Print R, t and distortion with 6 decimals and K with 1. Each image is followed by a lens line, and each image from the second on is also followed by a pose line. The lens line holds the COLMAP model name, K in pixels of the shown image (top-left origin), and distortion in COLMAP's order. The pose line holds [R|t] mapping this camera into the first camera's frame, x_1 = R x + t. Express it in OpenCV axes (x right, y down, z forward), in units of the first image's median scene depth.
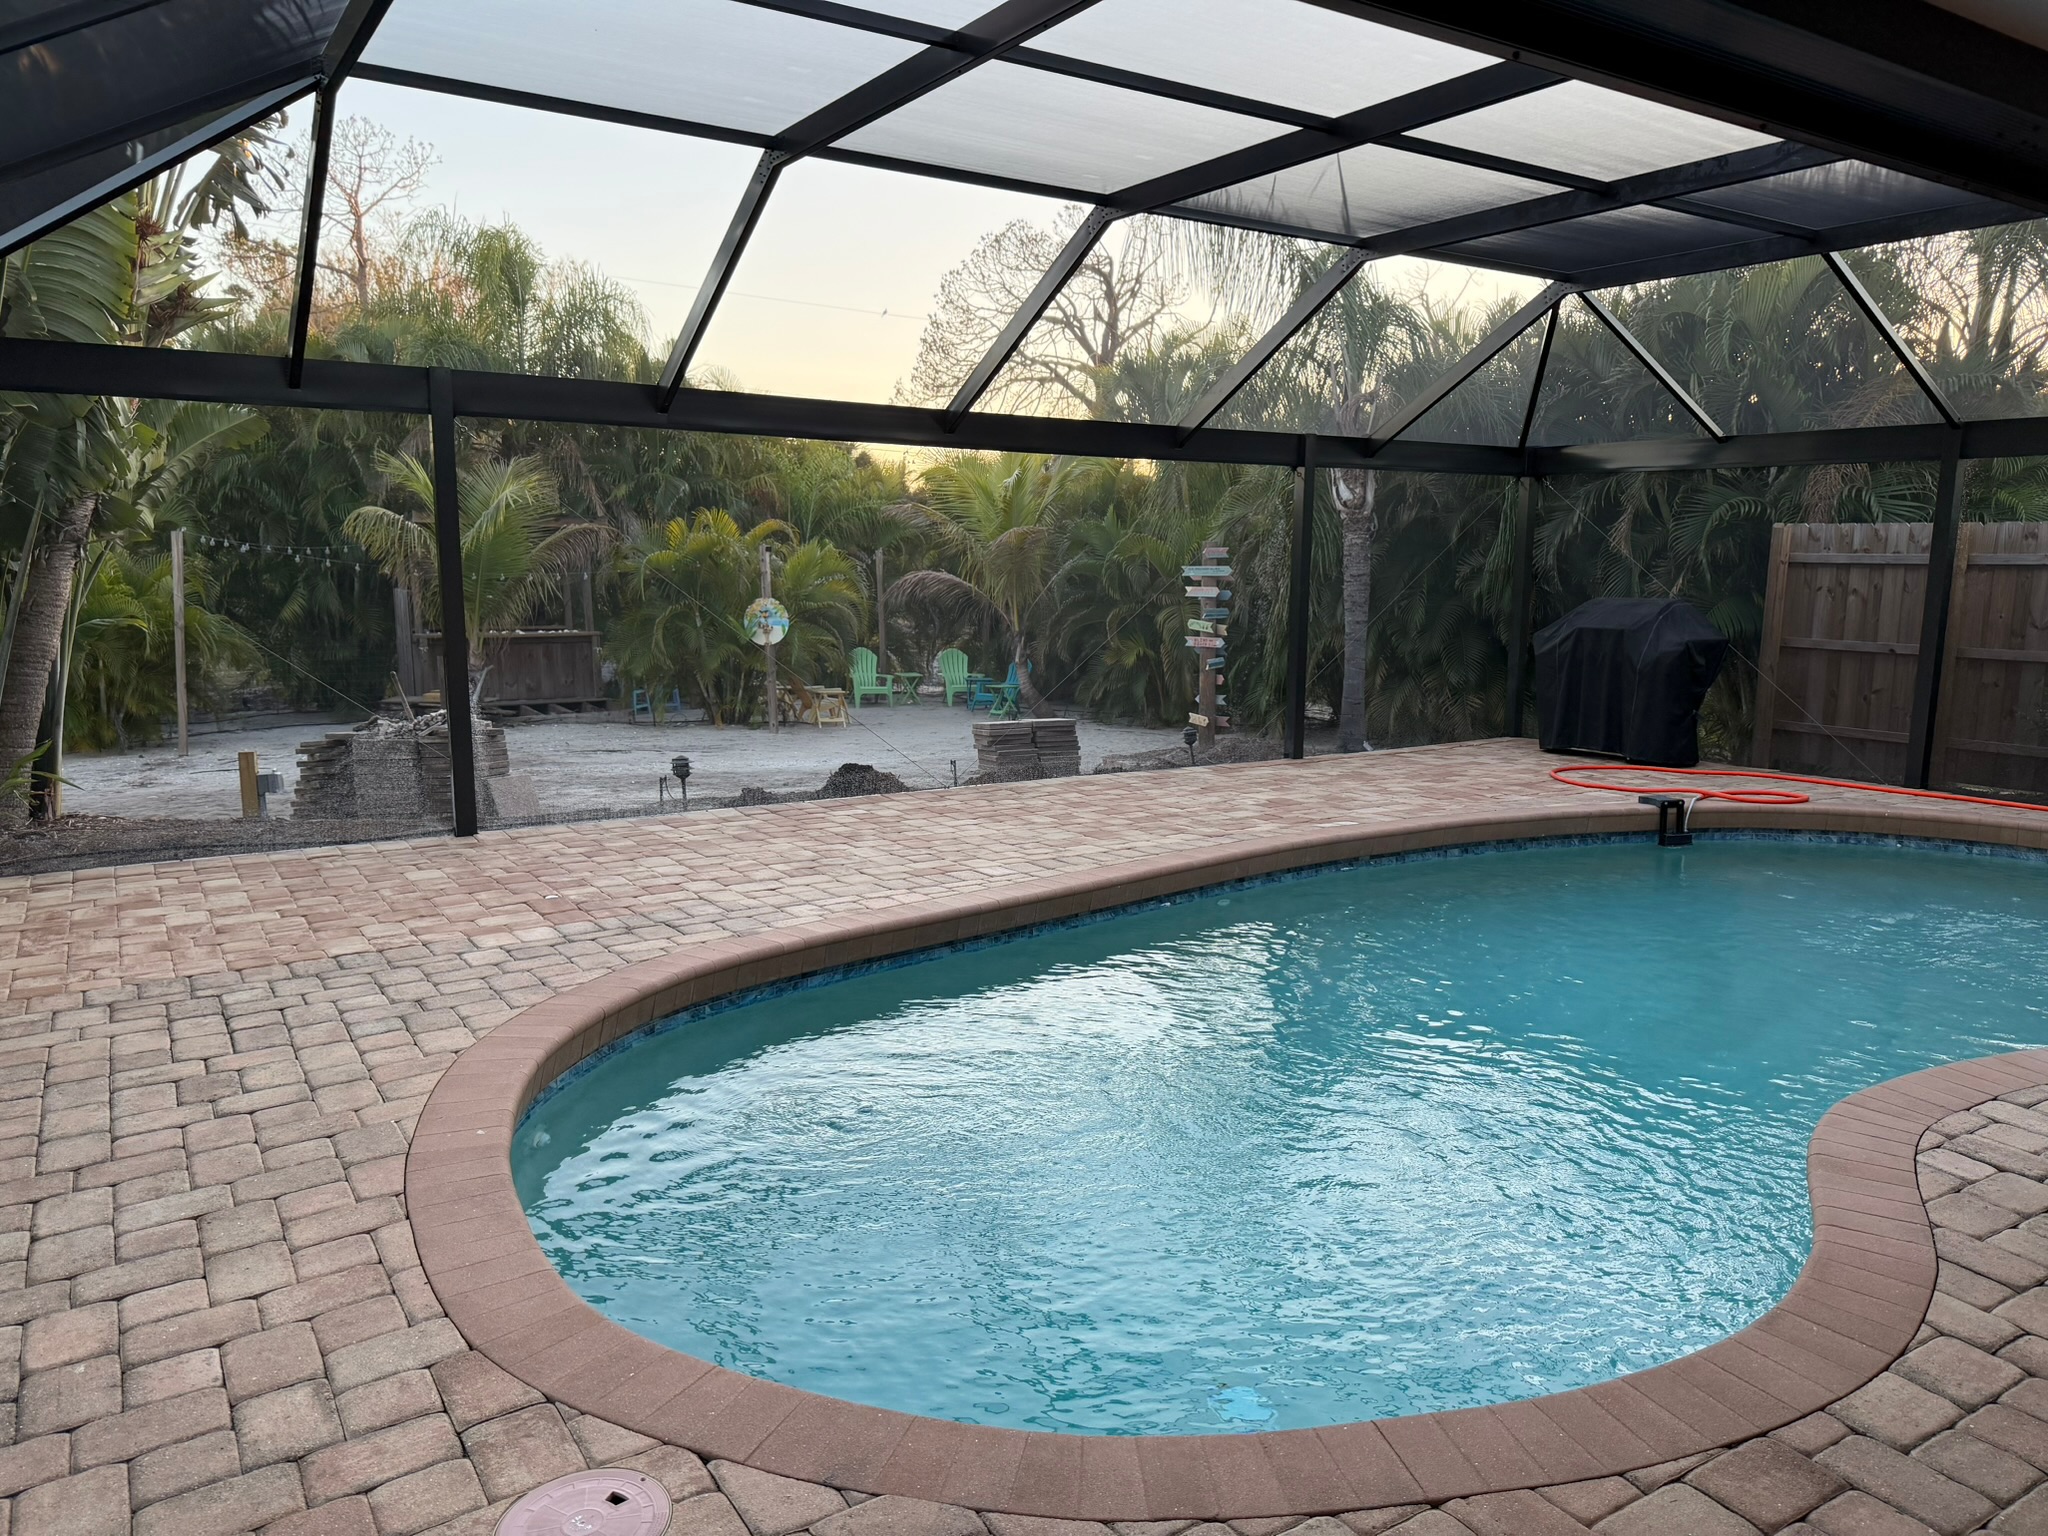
lens RADIAL K [[1417.4, 0, 1033.4], [0, 1417.4, 787.0], [0, 0, 1]] dist [0.038403, -0.052336]
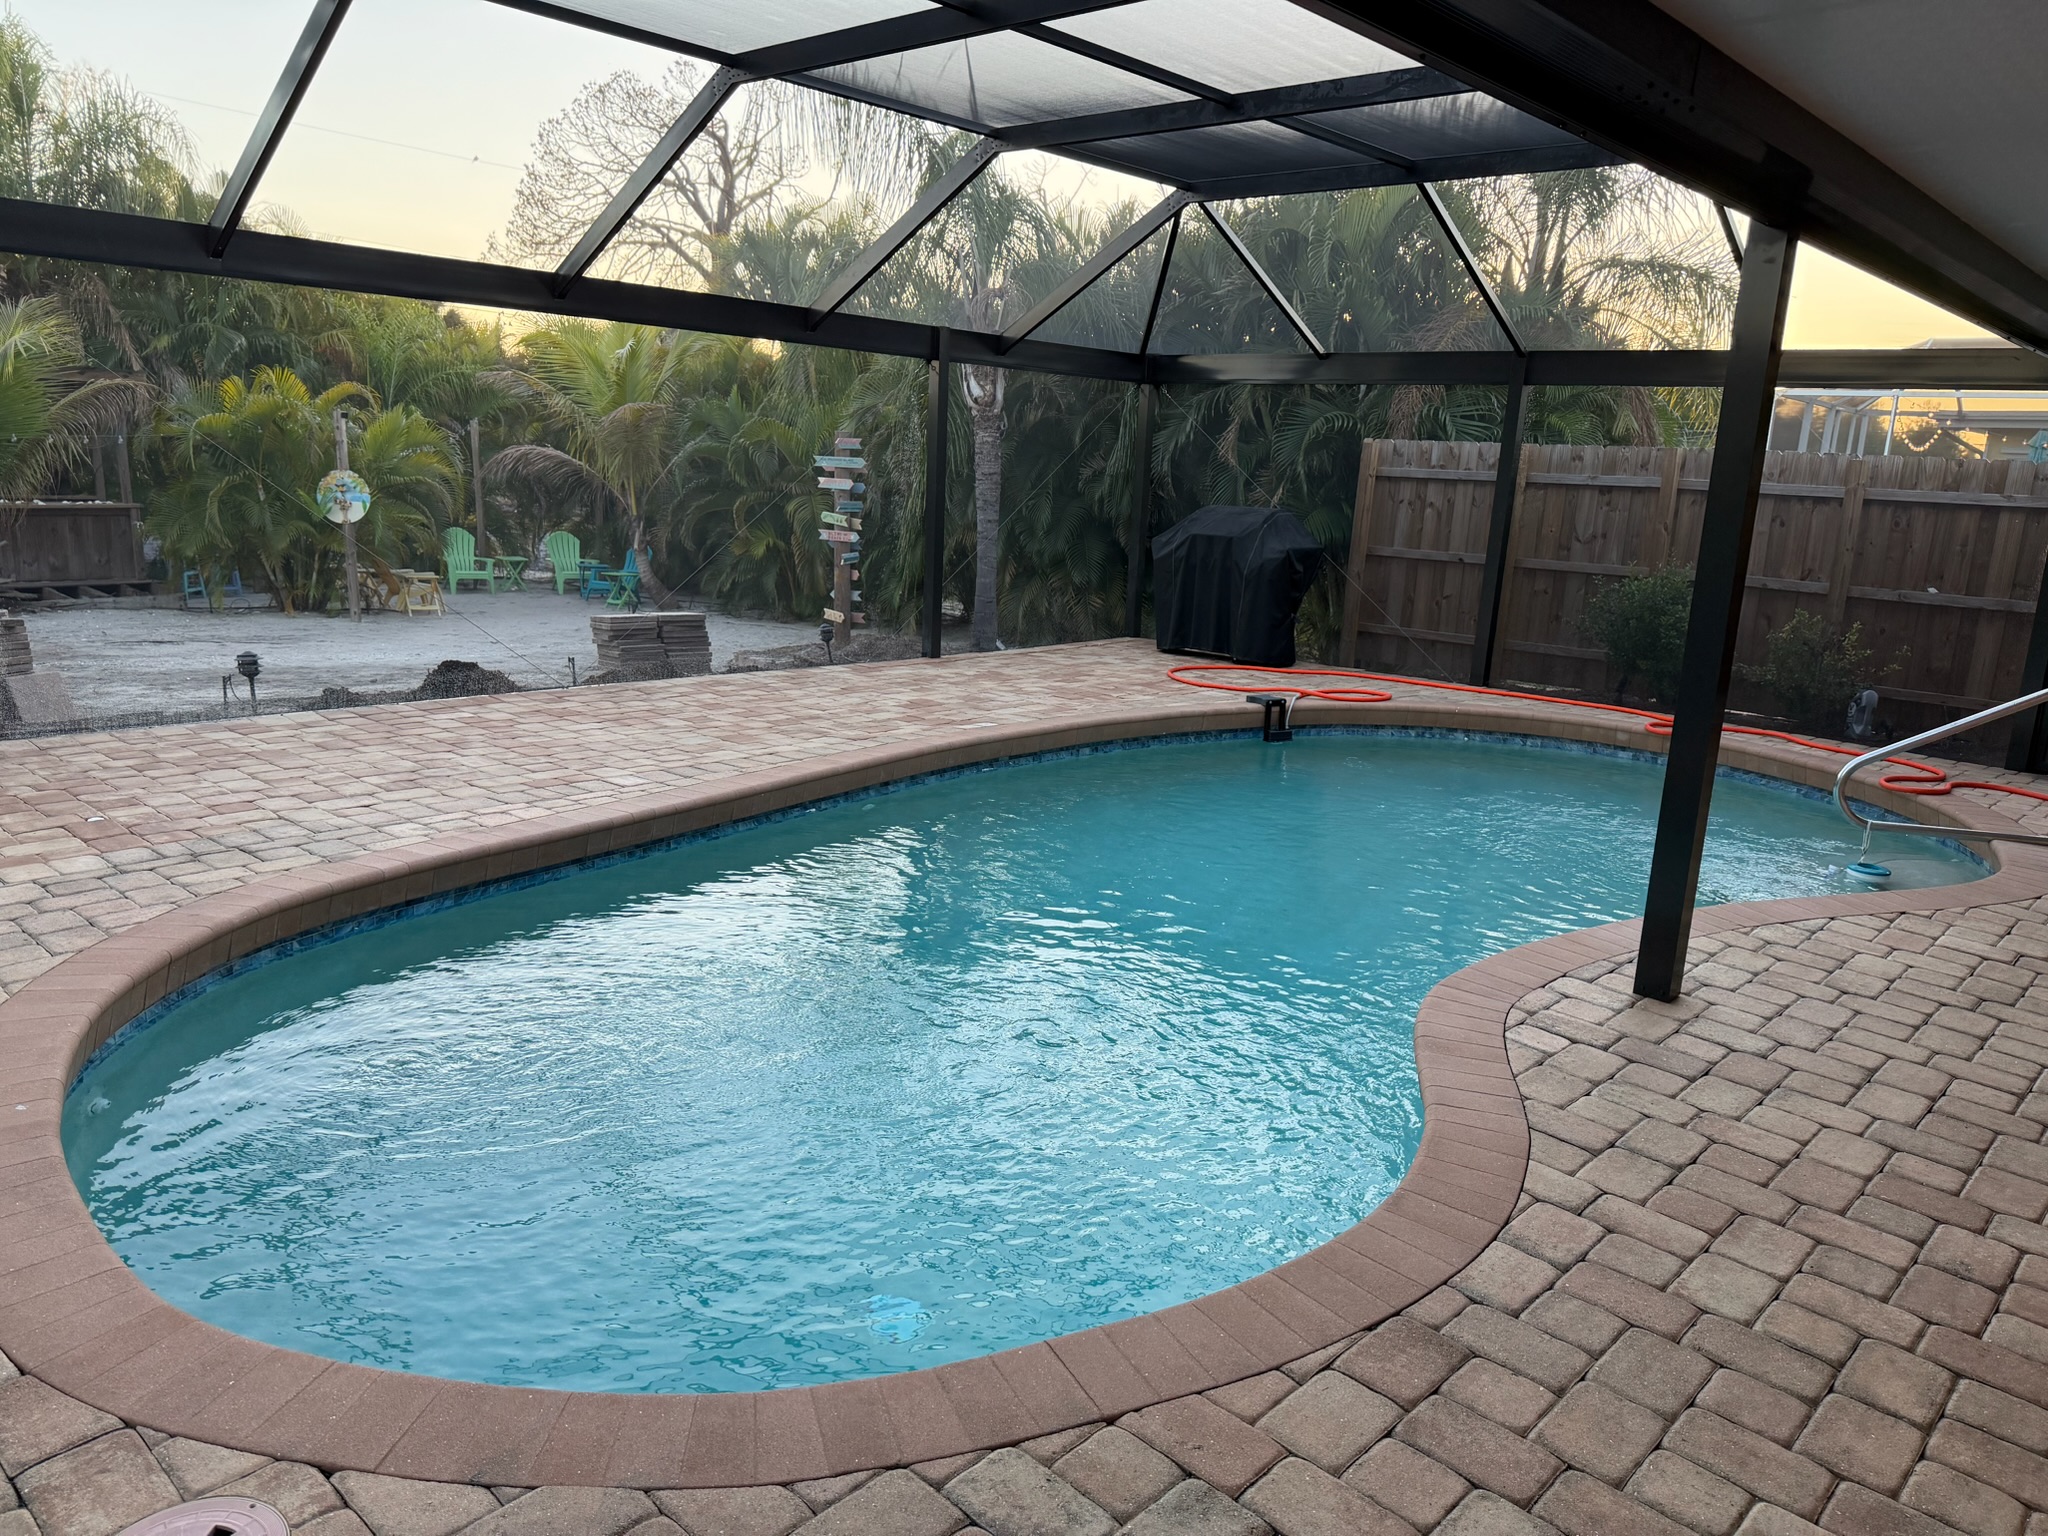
lens RADIAL K [[1417.4, 0, 1013.8], [0, 1417.4, 773.0], [0, 0, 1]] dist [0.038403, -0.052336]
pose [[0.969015, -0.016980, 0.246419, -0.006452], [0.000369, 0.997732, 0.067303, -0.006082], [-0.247003, -0.065127, 0.966824, 0.014924]]
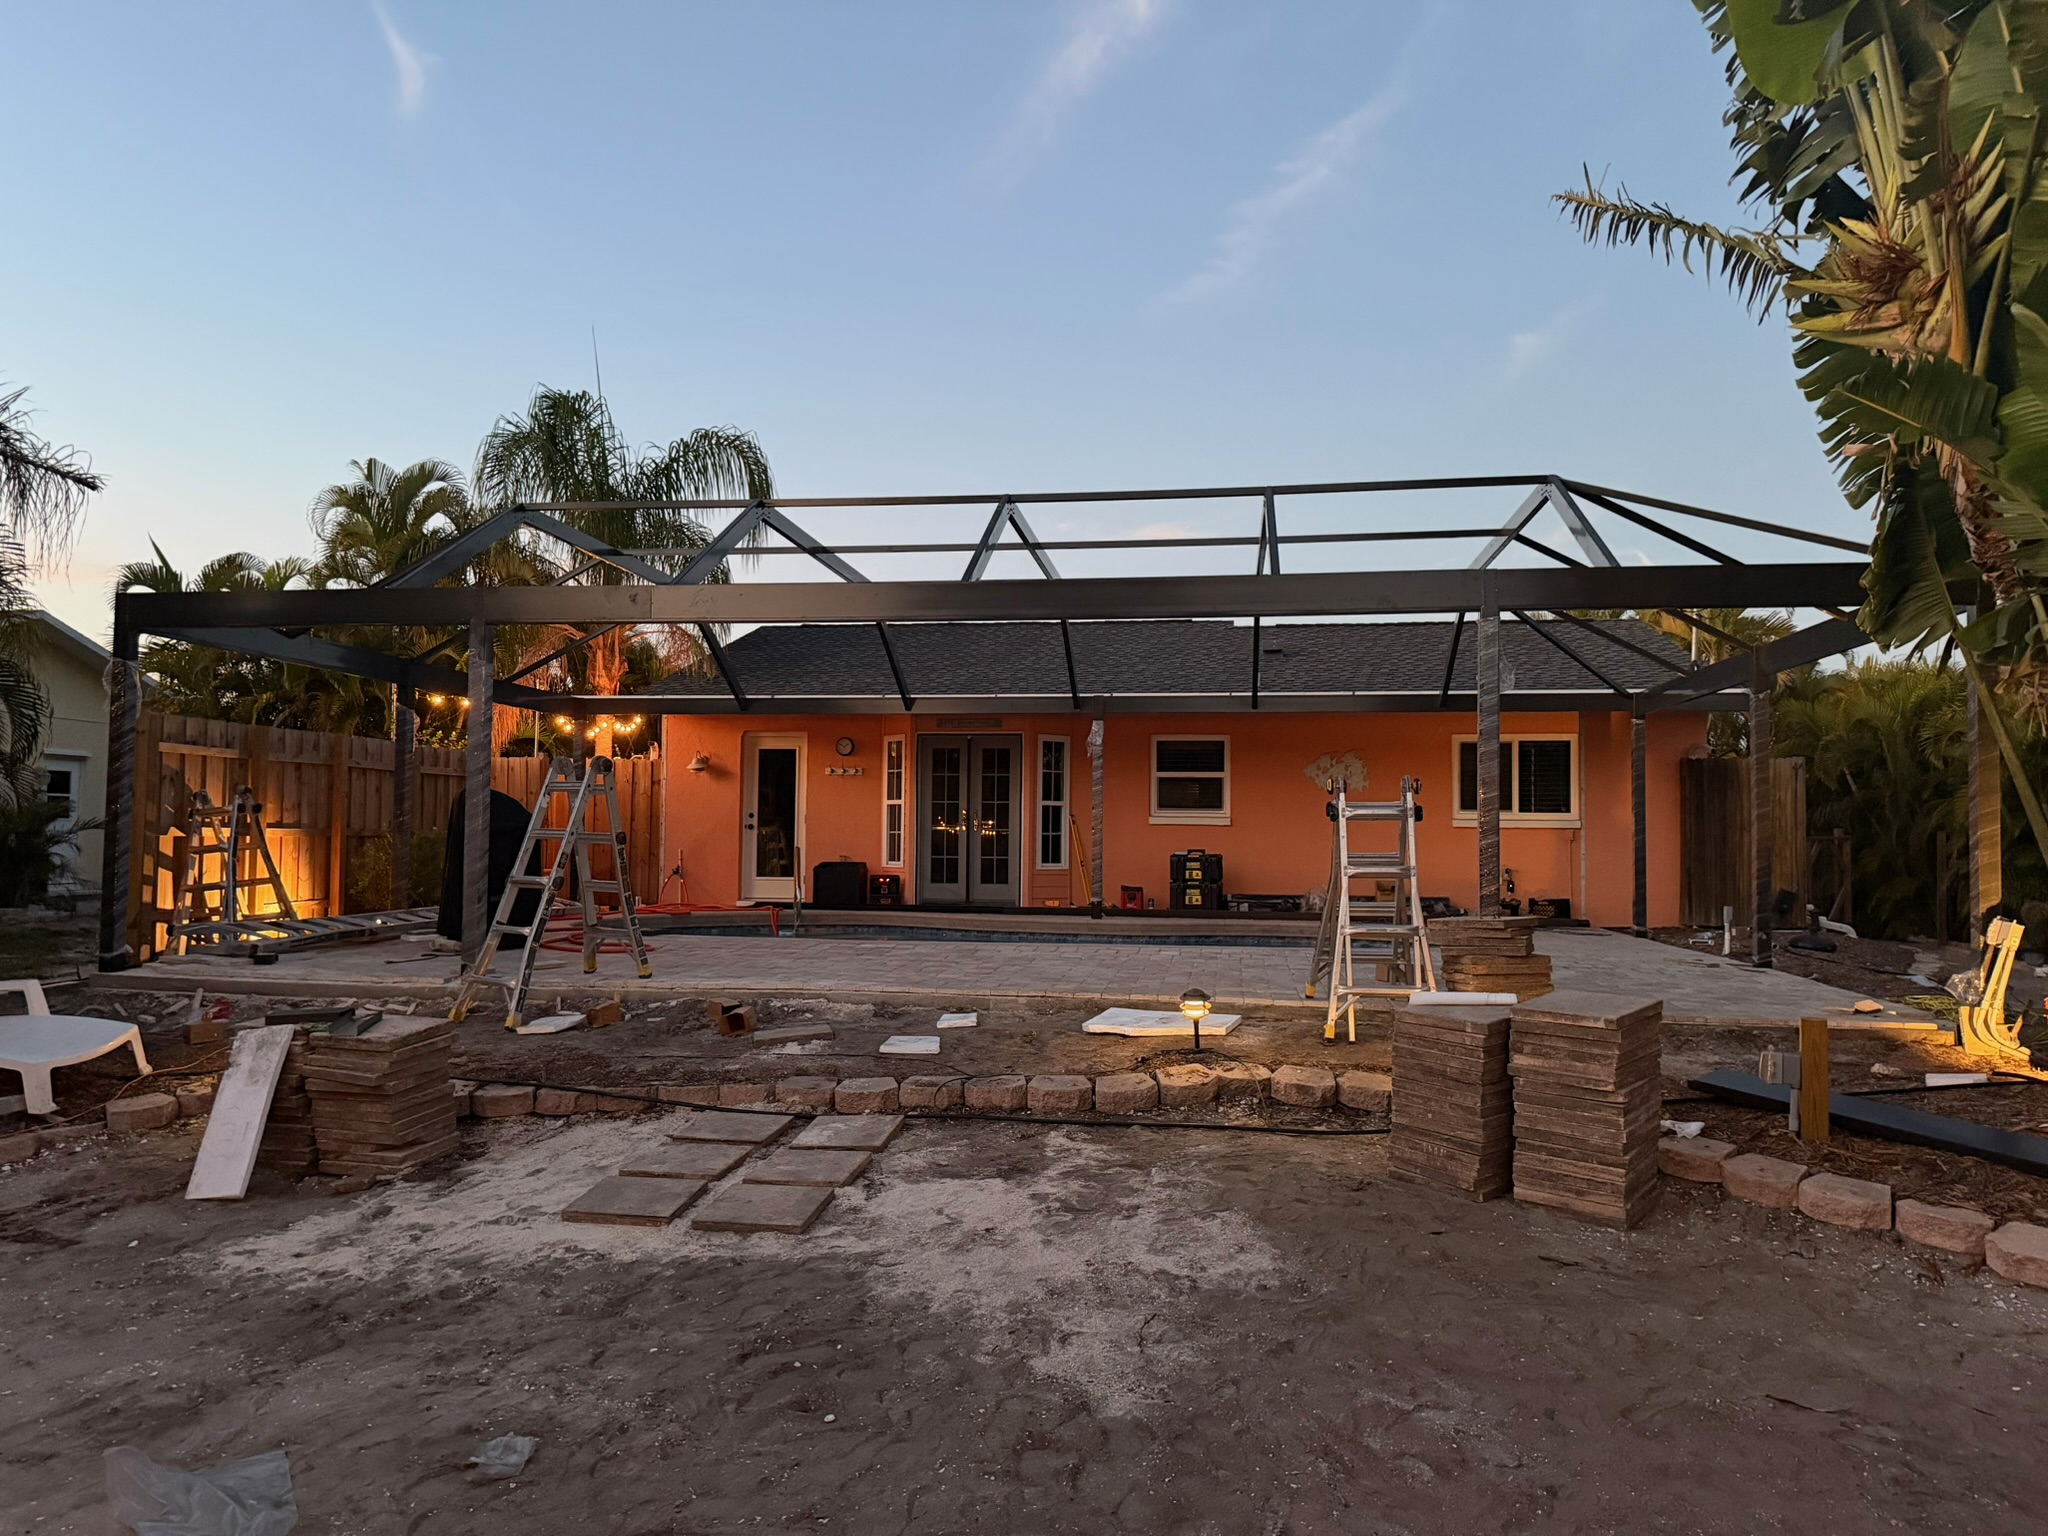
lens RADIAL K [[1417.4, 0, 1010.7], [0, 1417.4, 806.2], [0, 0, 1]] dist [0.038403, -0.052336]
pose [[-0.758940, -0.004974, 0.651142, -0.628597], [0.085951, 0.990456, 0.107747, -0.201997], [-0.645463, 0.137740, -0.751269, 1.573415]]
